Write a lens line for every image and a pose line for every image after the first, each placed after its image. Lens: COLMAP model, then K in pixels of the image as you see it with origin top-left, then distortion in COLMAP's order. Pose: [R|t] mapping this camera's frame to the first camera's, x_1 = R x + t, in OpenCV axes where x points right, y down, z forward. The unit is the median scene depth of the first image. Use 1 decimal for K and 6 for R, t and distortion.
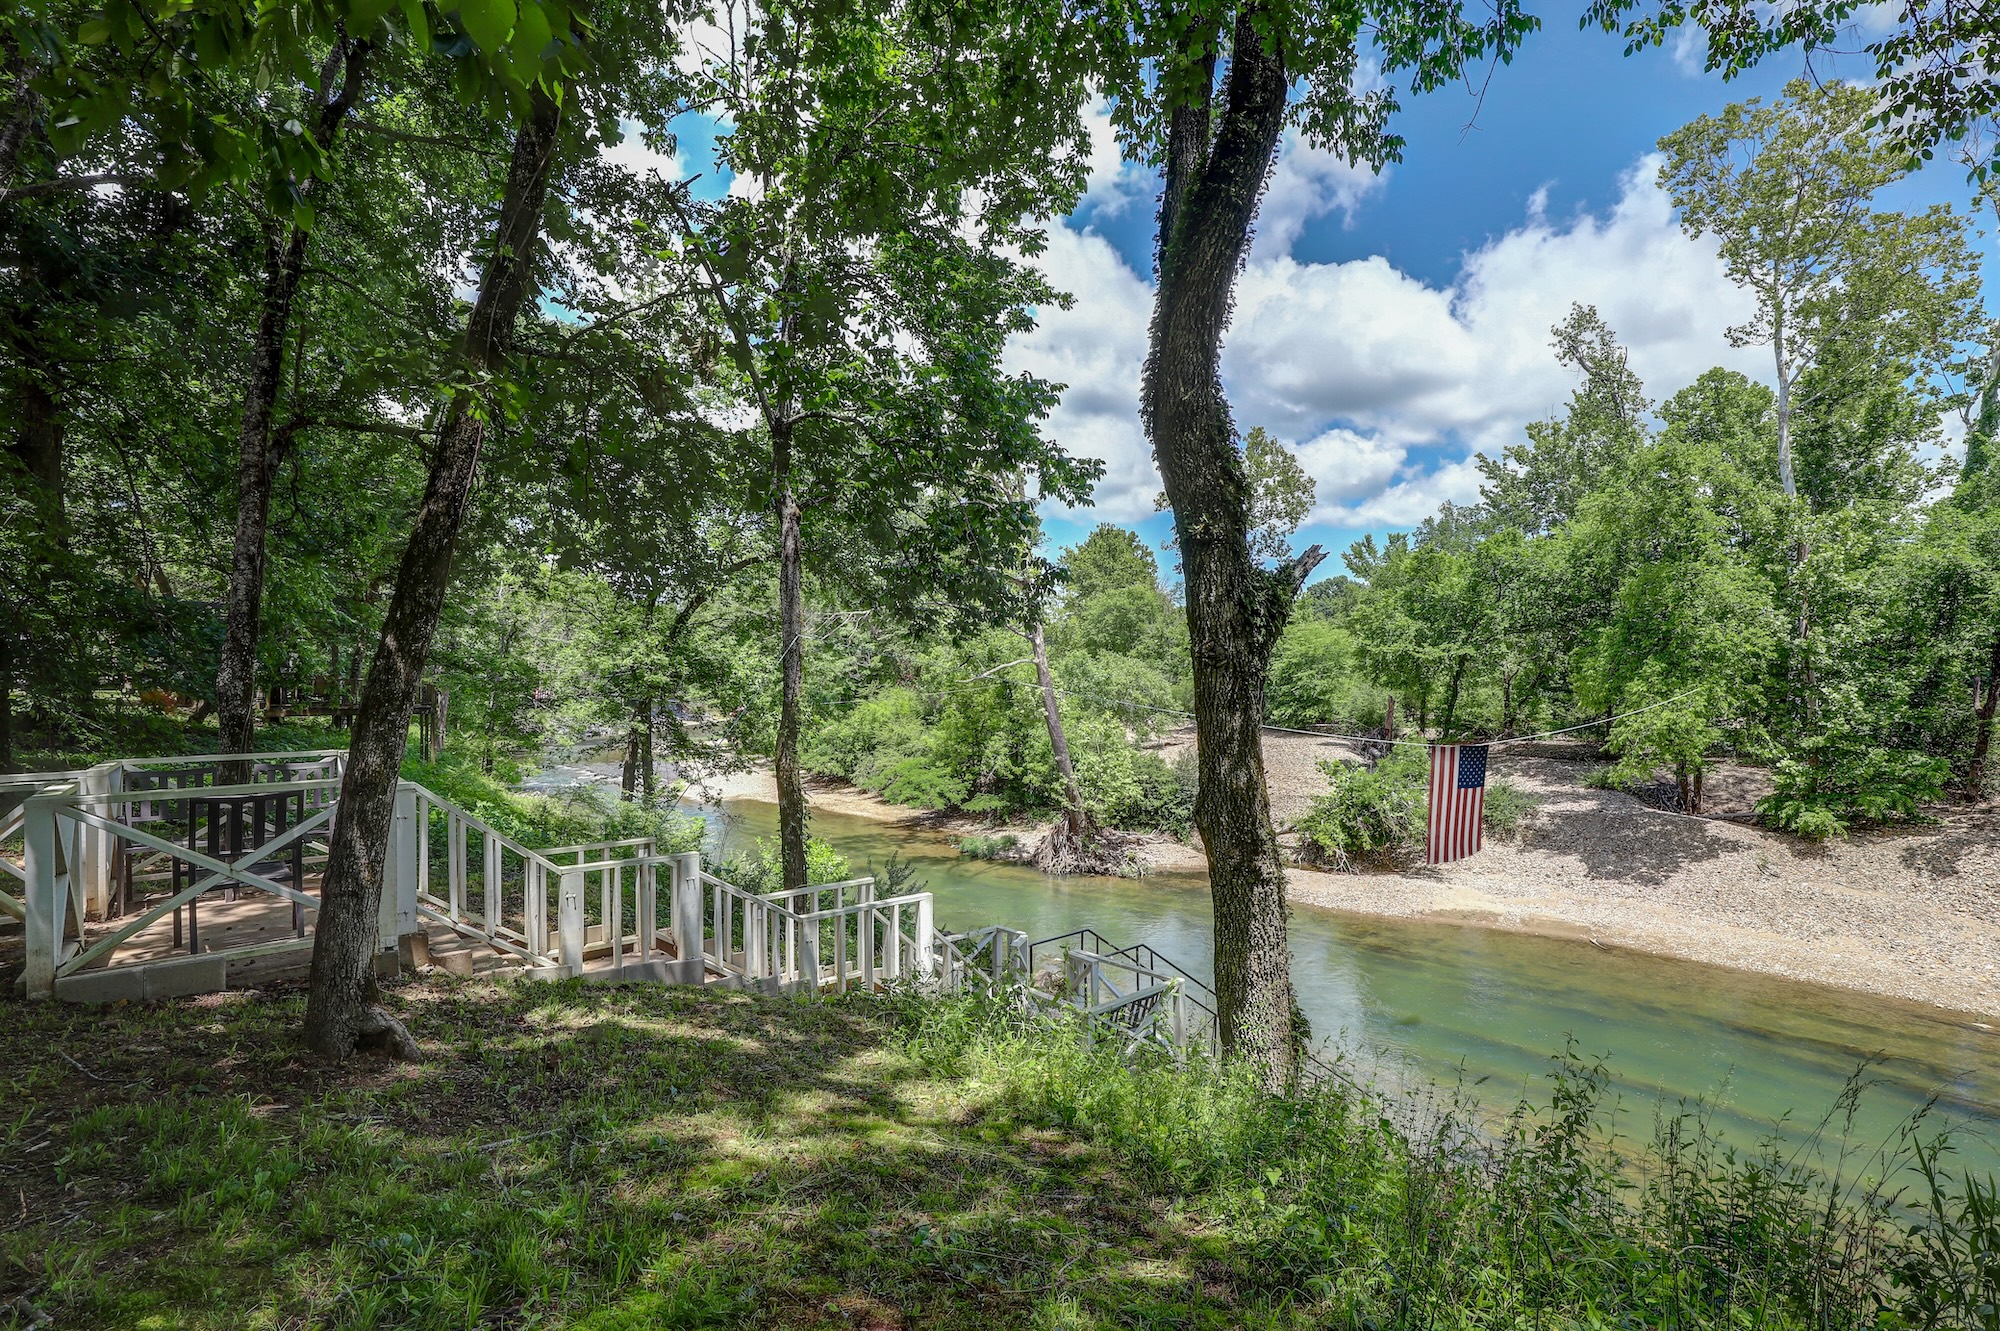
lens RADIAL K [[938.0, 0, 1000.0], [0, 938.0, 665.5], [0, 0, 1]] dist [-0.002196, 0.000325]
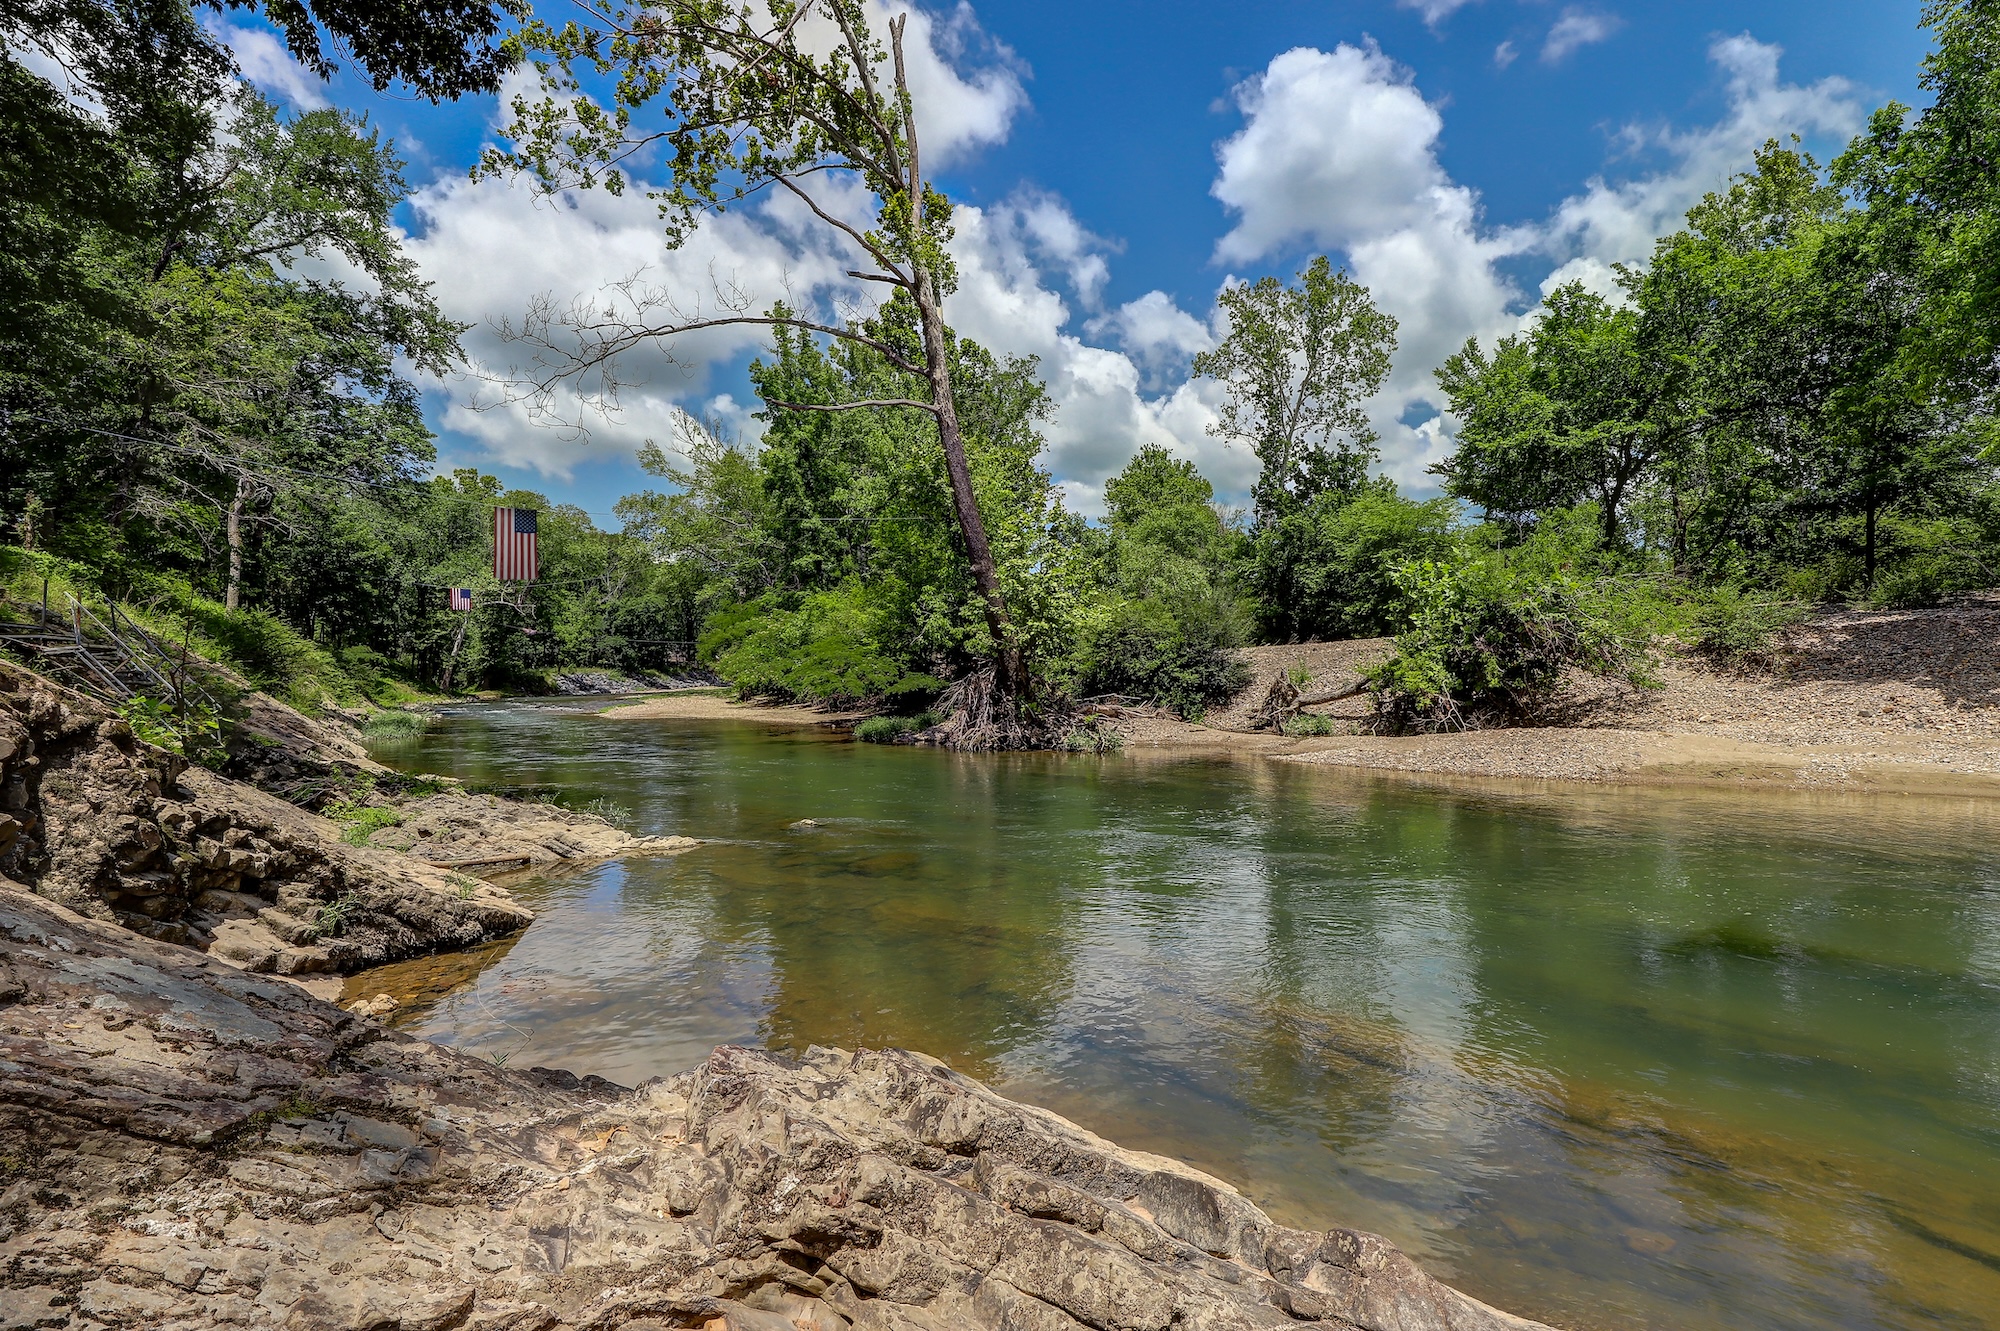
lens RADIAL K [[882.0, 0, 1000.0], [0, 882.0, 665.5], [0, 0, 1]] dist [-0.014066, -0.000066]
pose [[0.993962, -0.013741, -0.108857, 0.145872], [0.011587, 0.999725, -0.020394, 0.179749], [0.109107, 0.019010, 0.993848, 0.420489]]
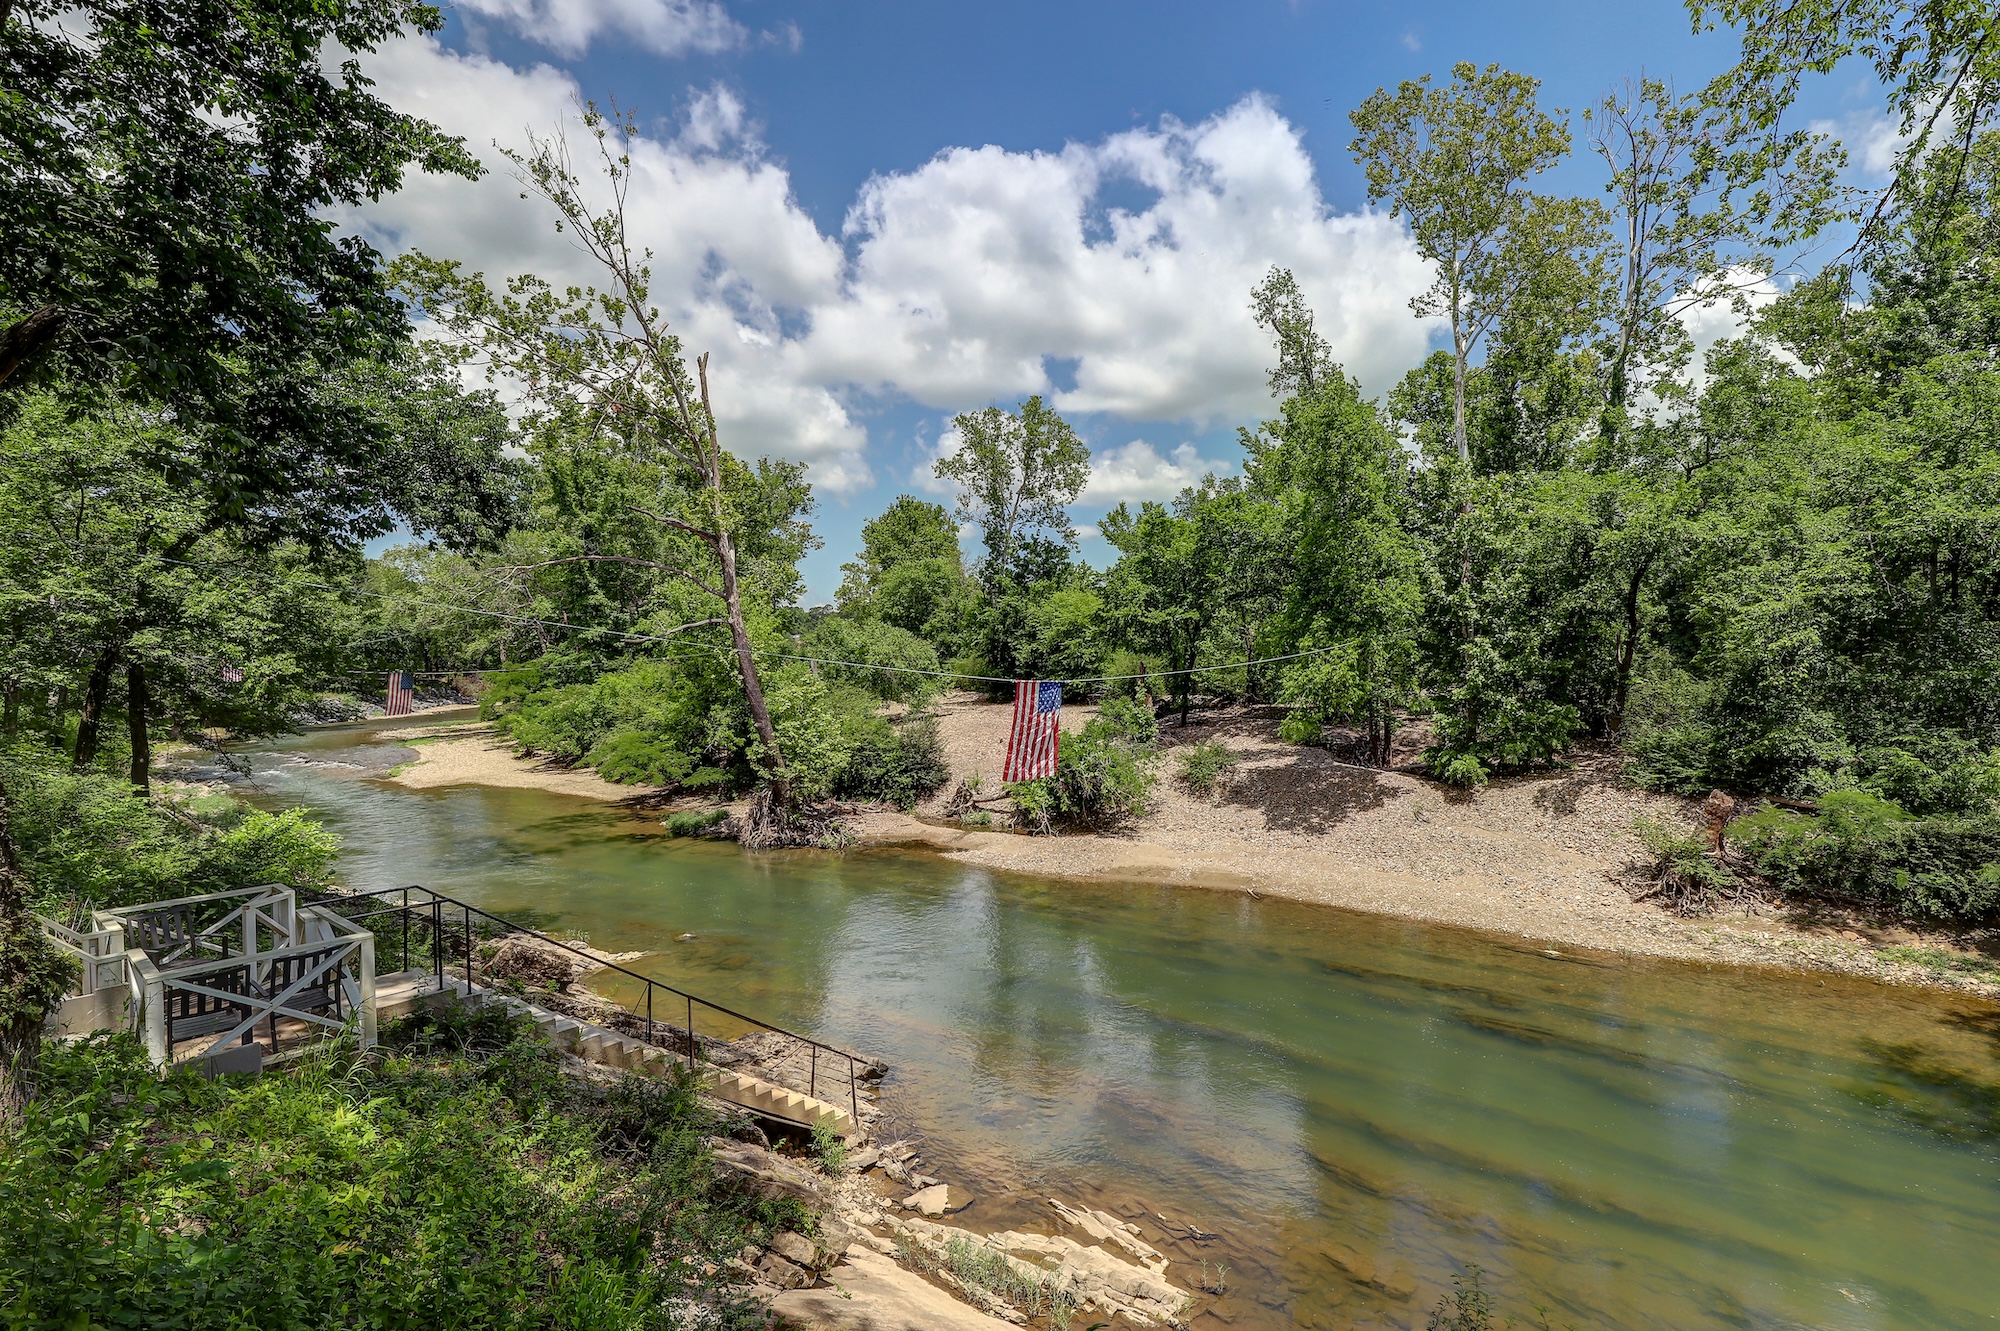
lens RADIAL K [[930.9, 0, 1007.2], [0, 930.9, 671.7], [0, 0, 1]] dist [-0.000396, -0.000059]
pose [[0.988814, -0.010508, 0.148785, 0.175112], [0.006774, 0.999650, 0.025583, 0.022790], [-0.149002, -0.024289, 0.988539, 0.038792]]
